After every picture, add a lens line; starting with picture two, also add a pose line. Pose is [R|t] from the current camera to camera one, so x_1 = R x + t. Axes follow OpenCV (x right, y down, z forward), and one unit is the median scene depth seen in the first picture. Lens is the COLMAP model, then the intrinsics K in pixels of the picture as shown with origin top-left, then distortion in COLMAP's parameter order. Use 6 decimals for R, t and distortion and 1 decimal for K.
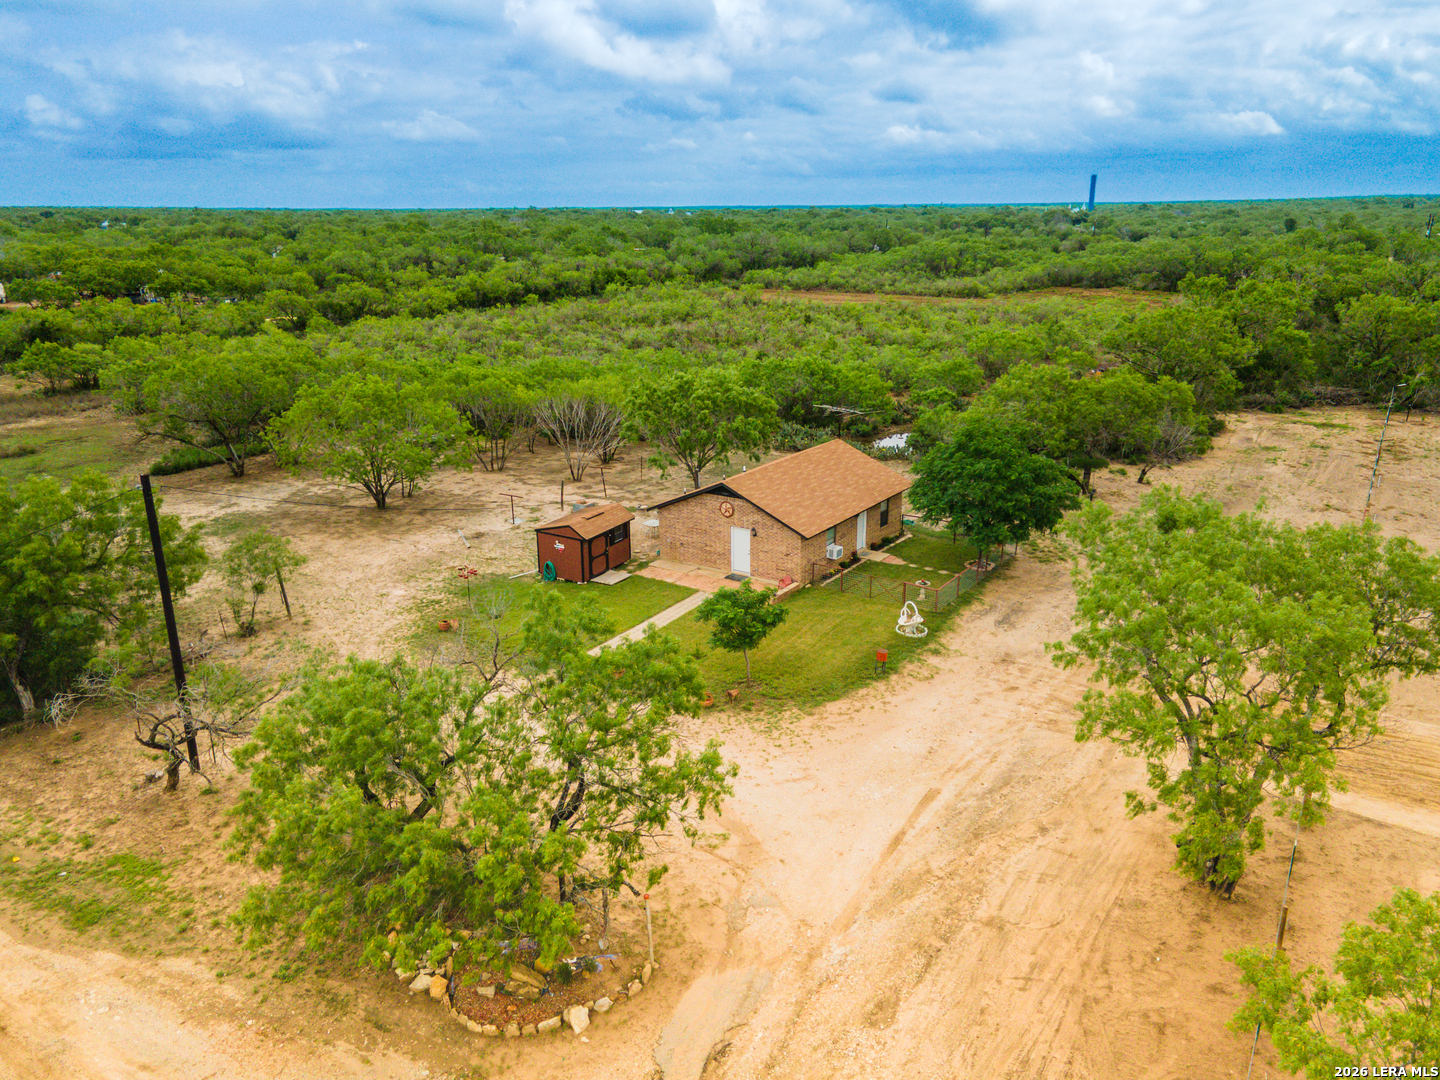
lens RADIAL K [[1053.6, 0, 719.4], [0, 1053.6, 543.0], [0, 0, 1]] dist [0.035087, 0.028004]
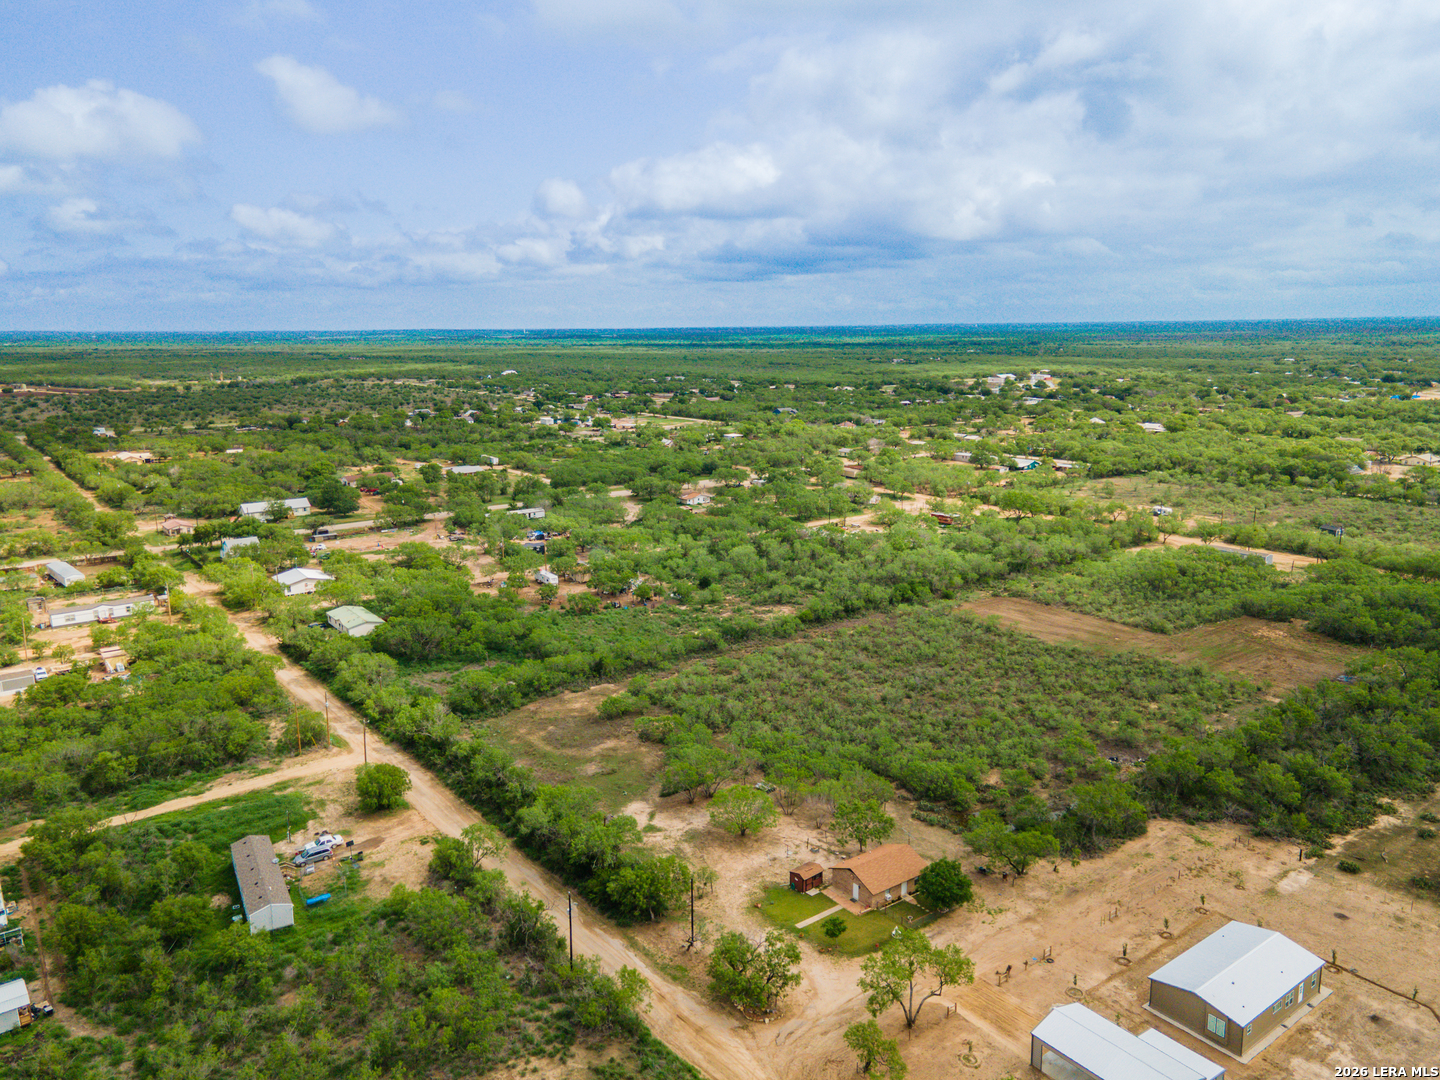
lens RADIAL K [[1053.6, 0, 725.9], [0, 1053.6, 547.6], [0, 0, 1]] dist [0.035087, 0.028004]
pose [[0.941782, 0.071152, -0.328610, 0.591935], [-0.101668, 0.991864, -0.076614, -0.693702], [0.320485, 0.105562, 0.941353, -2.036417]]
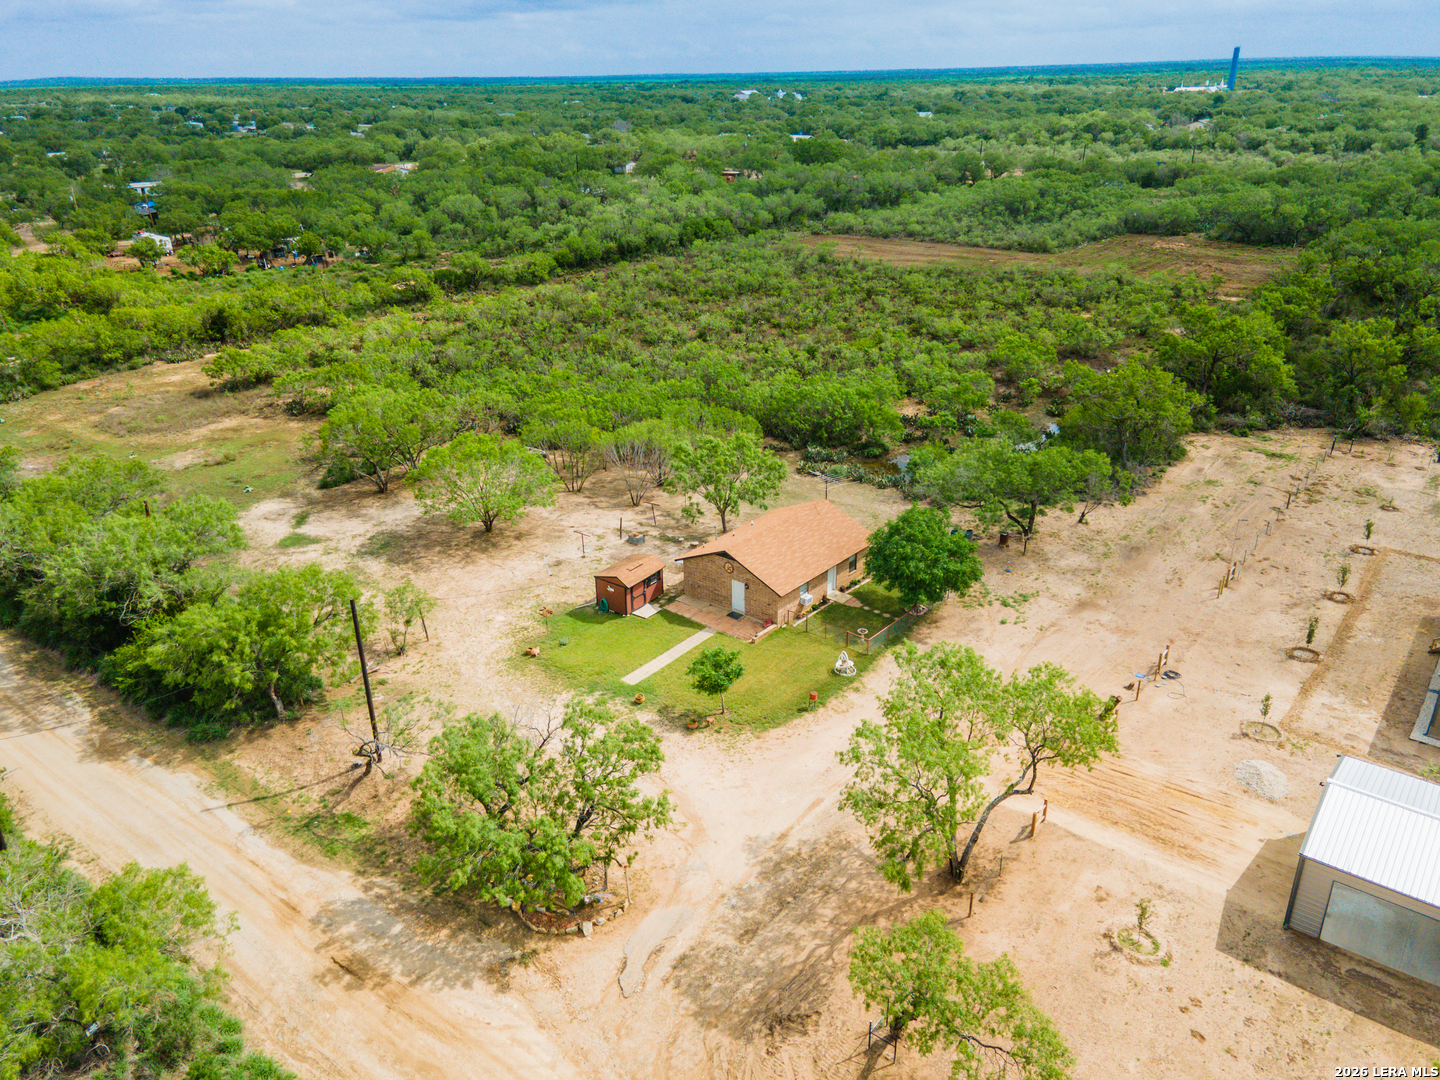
lens RADIAL K [[1053.6, 0, 723.4], [0, 1053.6, 543.5], [0, 0, 1]] dist [0.035087, 0.028004]
pose [[0.995232, 0.033325, -0.091665, 0.128247], [-0.022876, 0.993358, 0.112768, -0.223948], [0.094814, -0.110134, 0.989384, -0.382601]]
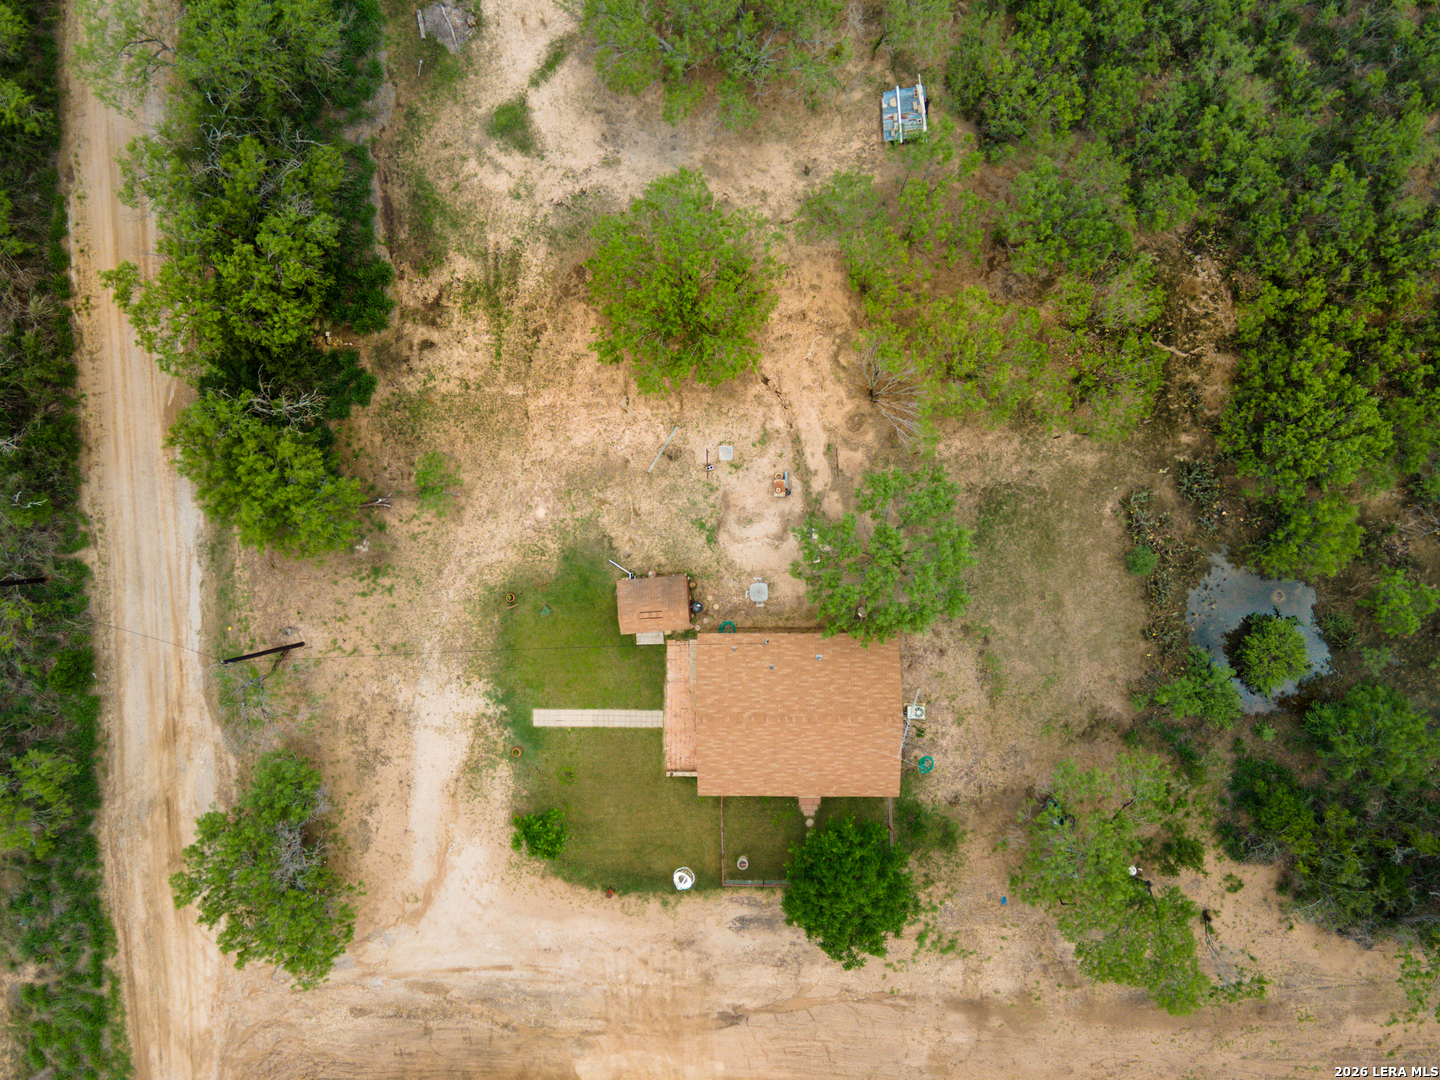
lens RADIAL K [[1053.6, 0, 719.9], [0, 1053.6, 540.1], [0, 0, 1]] dist [0.035087, 0.028004]
pose [[0.570143, 0.821542, 0.002396, -0.154318], [-0.216557, 0.147474, 0.965067, -1.248281], [0.792490, -0.550745, 0.261992, 0.823238]]
